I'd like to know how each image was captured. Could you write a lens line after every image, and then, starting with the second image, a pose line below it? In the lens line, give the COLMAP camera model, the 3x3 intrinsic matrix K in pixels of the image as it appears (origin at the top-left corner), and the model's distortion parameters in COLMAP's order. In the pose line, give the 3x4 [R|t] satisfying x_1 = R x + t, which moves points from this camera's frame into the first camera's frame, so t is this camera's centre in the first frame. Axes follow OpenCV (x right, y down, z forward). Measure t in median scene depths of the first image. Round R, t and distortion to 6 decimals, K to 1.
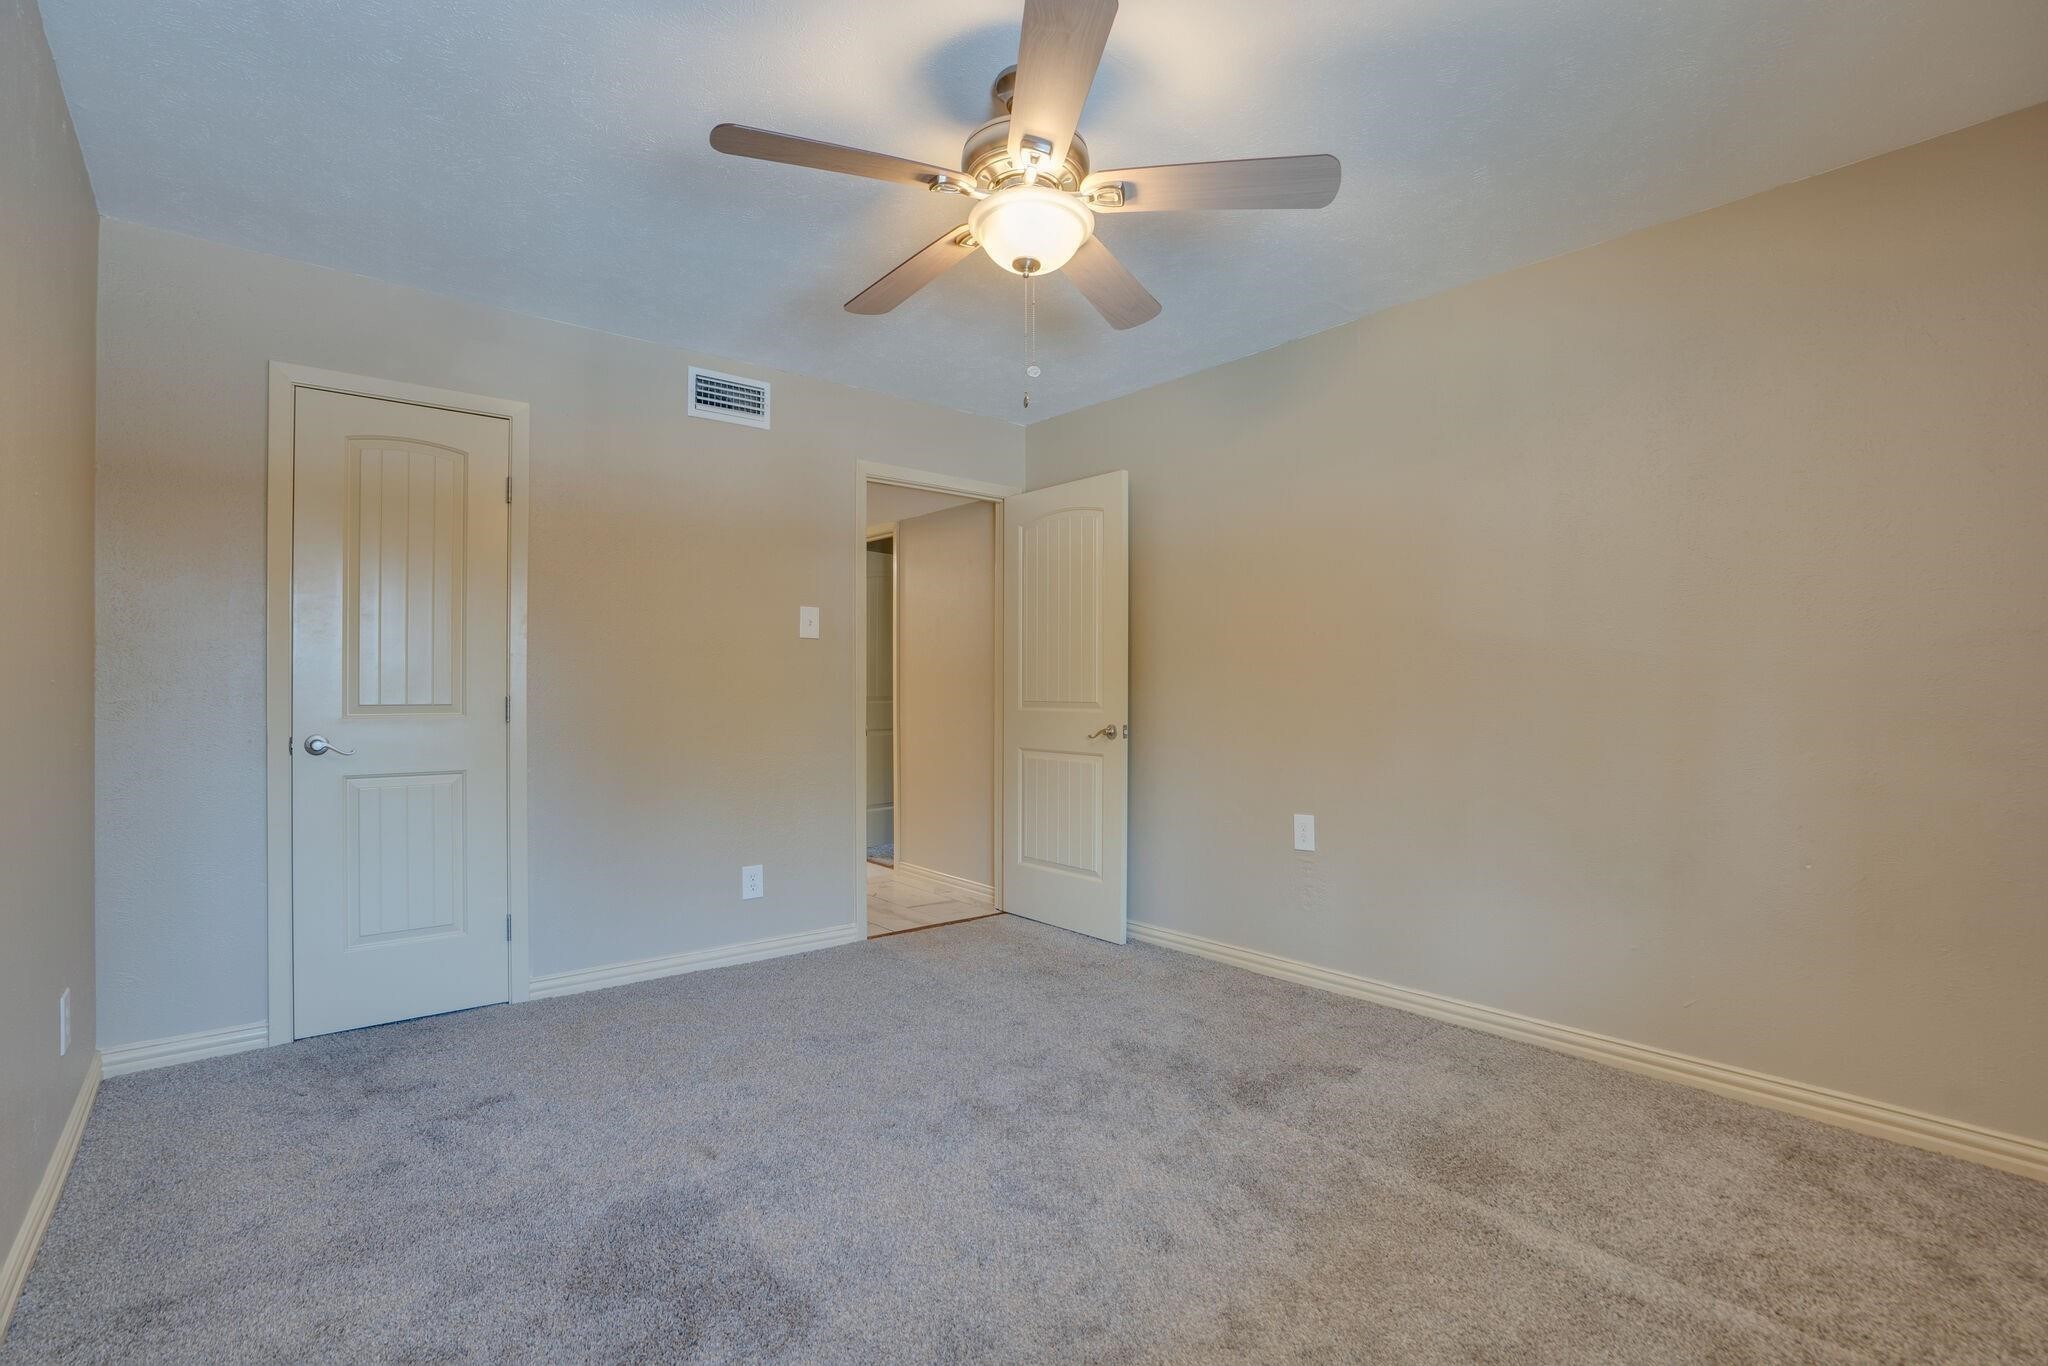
lens RADIAL K [[961.3, 0, 1024.0], [0, 961.3, 683.0], [0, 0, 1]] dist [-0.054297, 0.029617]
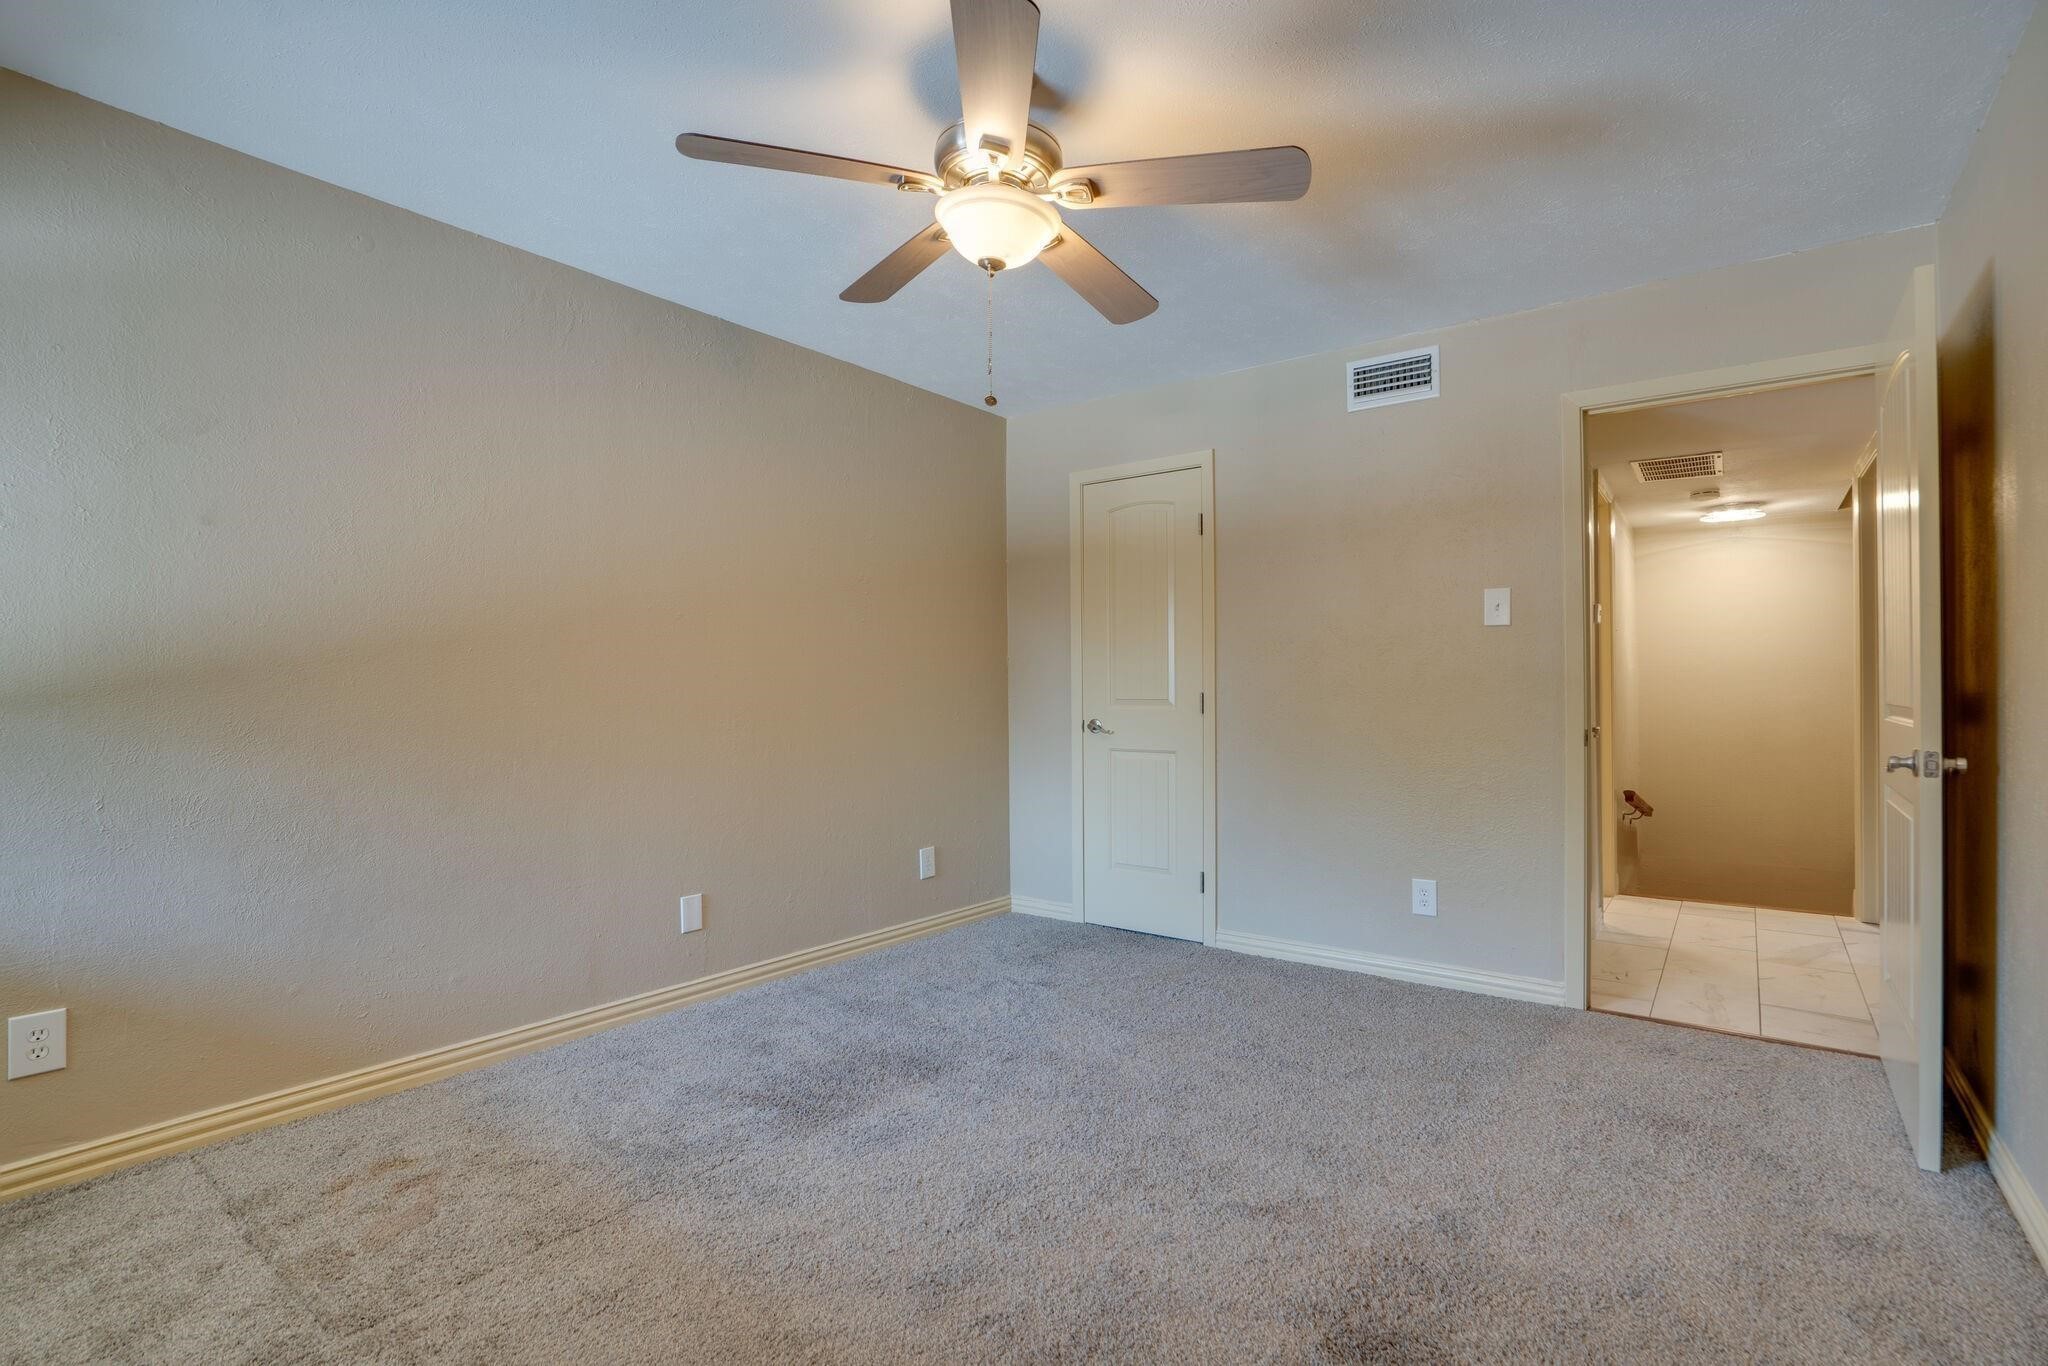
lens RADIAL K [[961.3, 0, 1024.0], [0, 961.3, 683.0], [0, 0, 1]] dist [-0.054297, 0.029617]
pose [[0.220811, -0.006024, -0.975298, 0.548180], [0.011054, 0.999932, -0.003674, 0.002360], [0.975254, -0.009970, 0.220863, 0.449360]]
